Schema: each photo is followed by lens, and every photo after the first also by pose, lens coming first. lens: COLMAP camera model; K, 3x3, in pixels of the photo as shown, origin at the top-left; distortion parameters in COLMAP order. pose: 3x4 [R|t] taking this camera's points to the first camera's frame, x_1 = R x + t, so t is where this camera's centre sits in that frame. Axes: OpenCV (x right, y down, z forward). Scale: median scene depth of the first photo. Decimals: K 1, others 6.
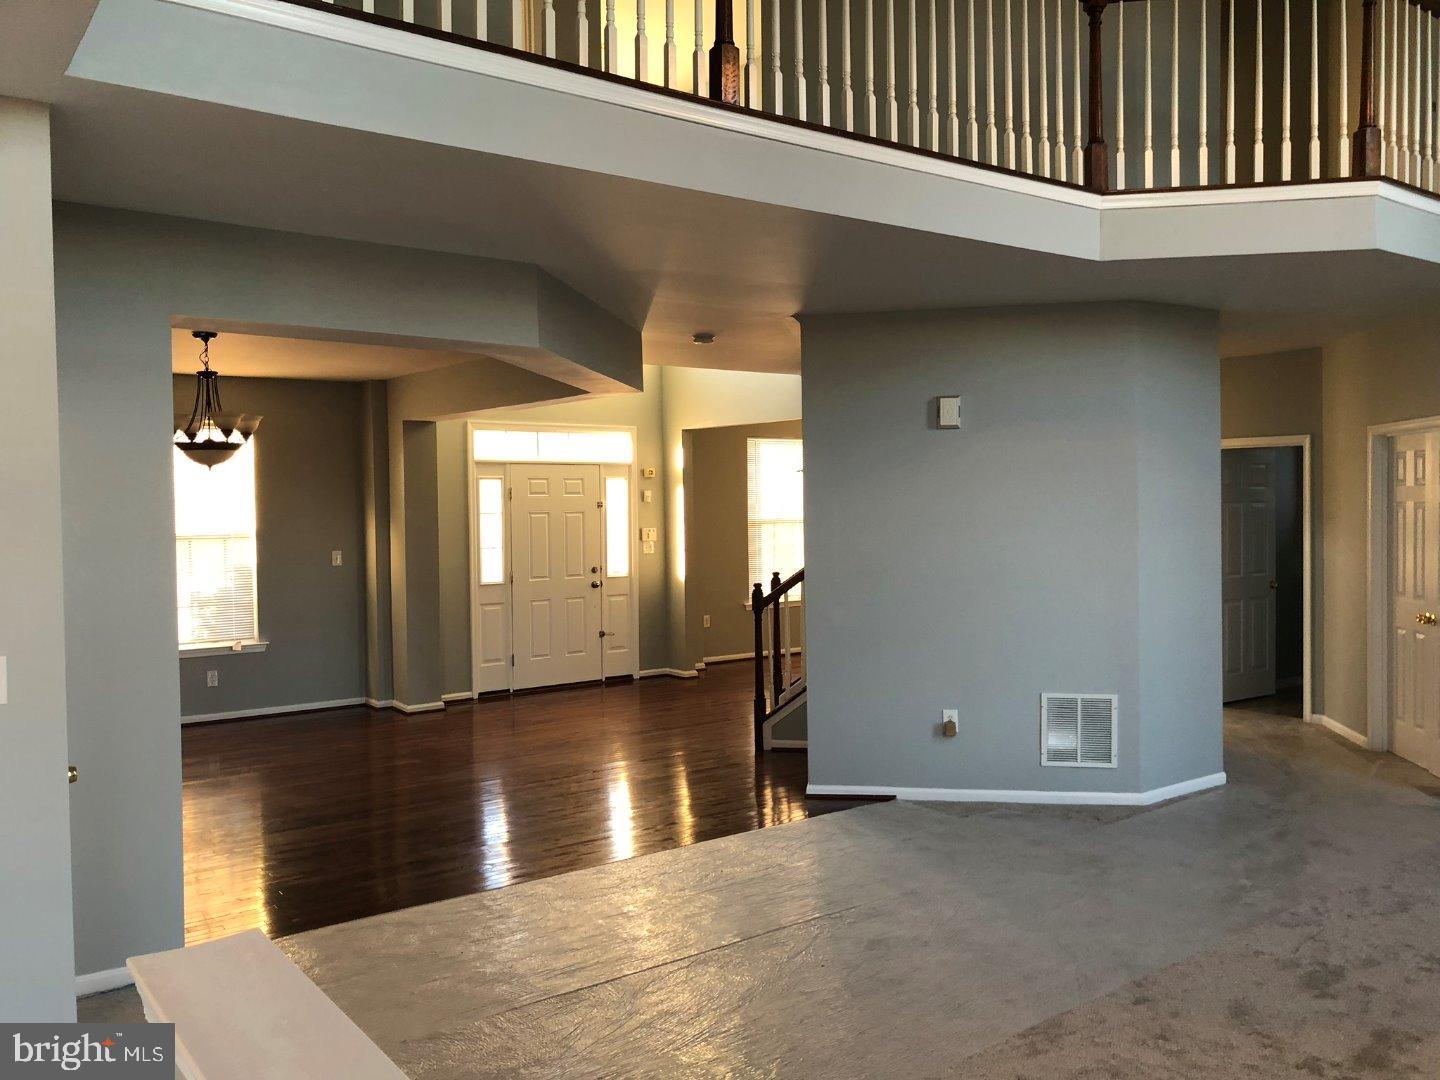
lens RADIAL K [[1168.4, 0, 703.3], [0, 1168.4, 530.6], [0, 0, 1]] dist [0.013657, -0.012214]
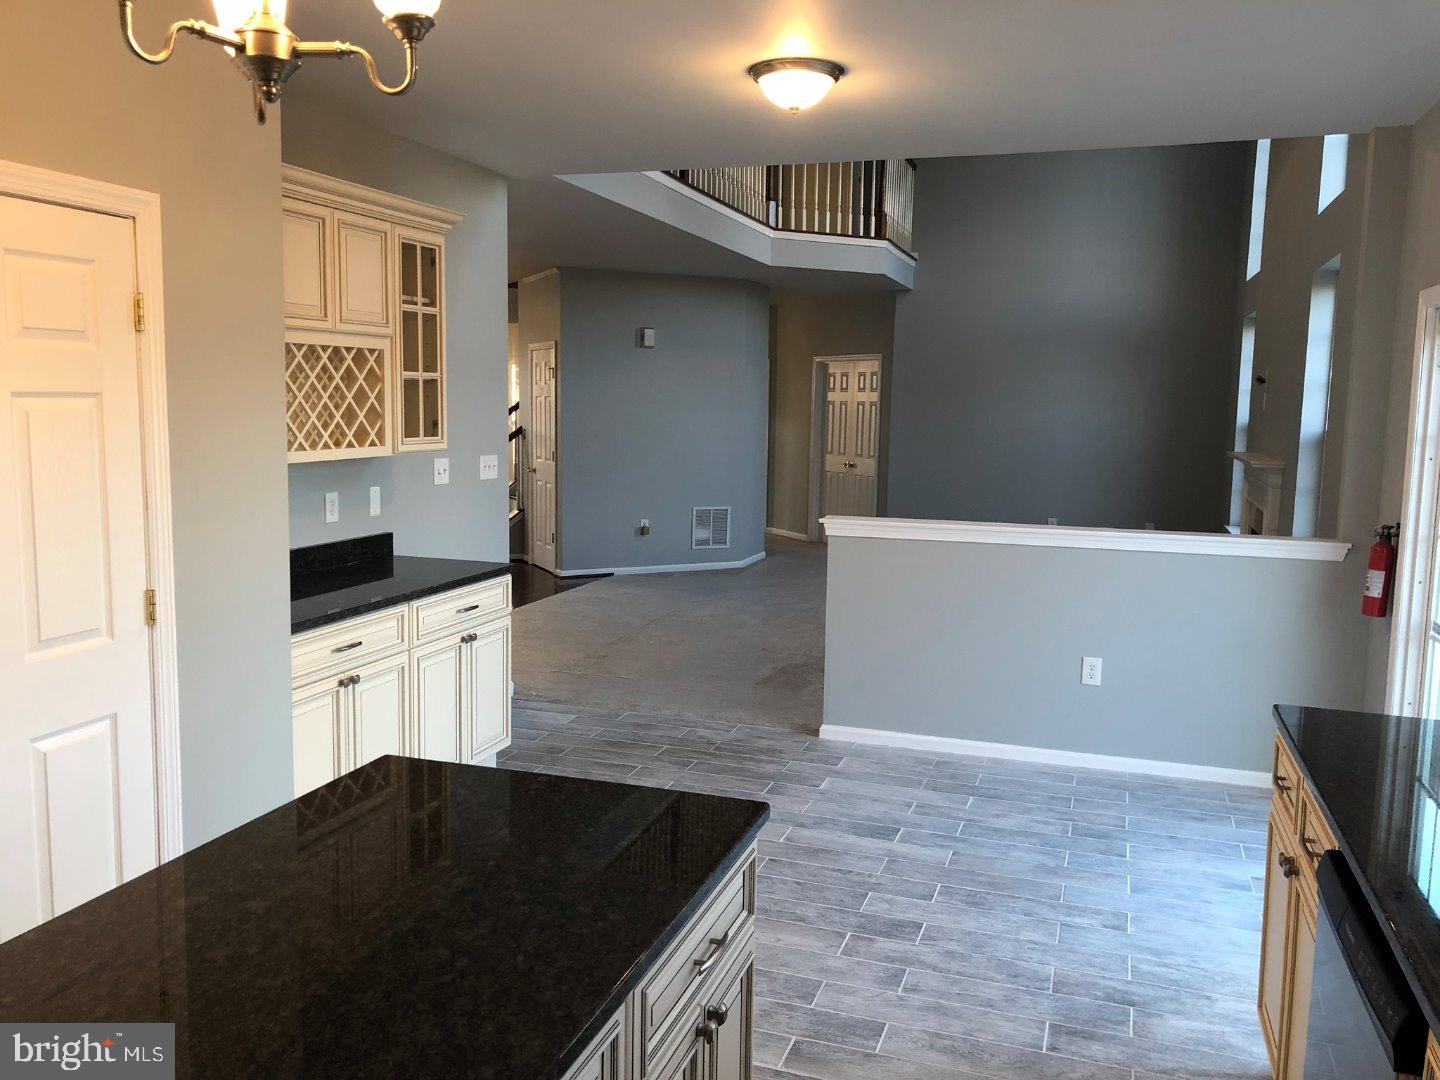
lens RADIAL K [[1168.4, 0, 703.3], [0, 1168.4, 530.6], [0, 0, 1]] dist [0.013657, -0.012214]
pose [[0.819948, -0.035230, 0.571353, -0.677960], [-0.014347, 0.996526, 0.082036, 0.033111], [-0.572258, -0.075463, 0.816594, -0.406431]]
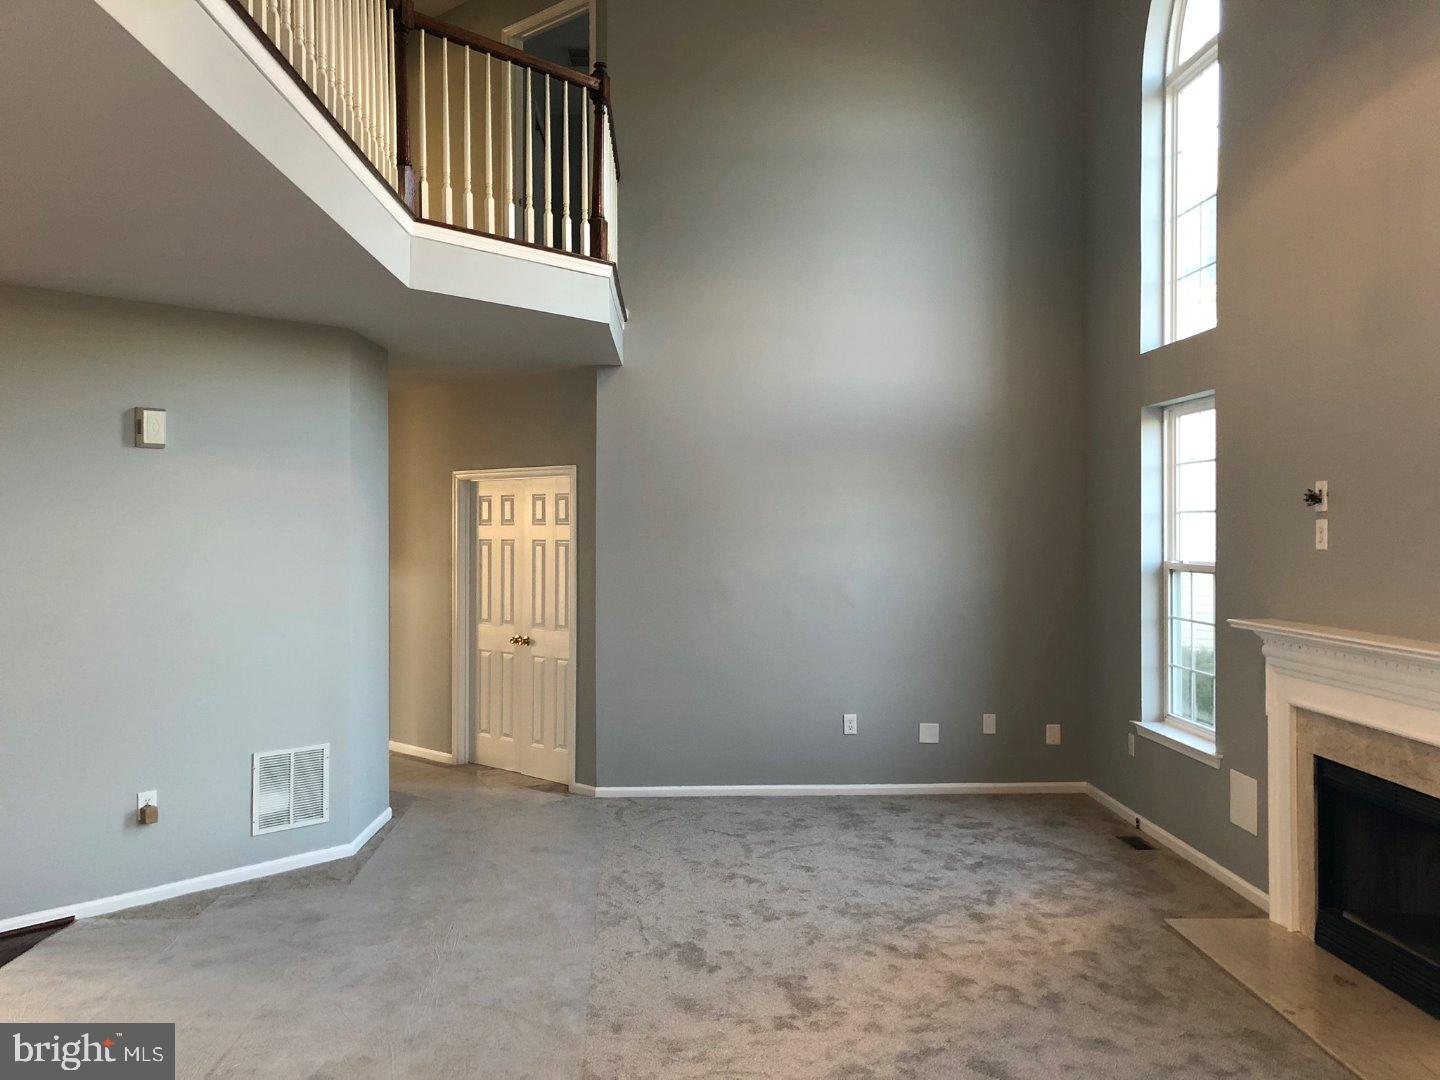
lens RADIAL K [[1176.6, 0, 723.7], [0, 1176.6, 523.0], [0, 0, 1]] dist [0.023992, 0.002280]
pose [[0.557703, 0.017614, 0.829854, -0.259183], [0.015810, 0.999368, -0.031838, -0.001116], [-0.829890, 0.030876, 0.557072, 0.202582]]
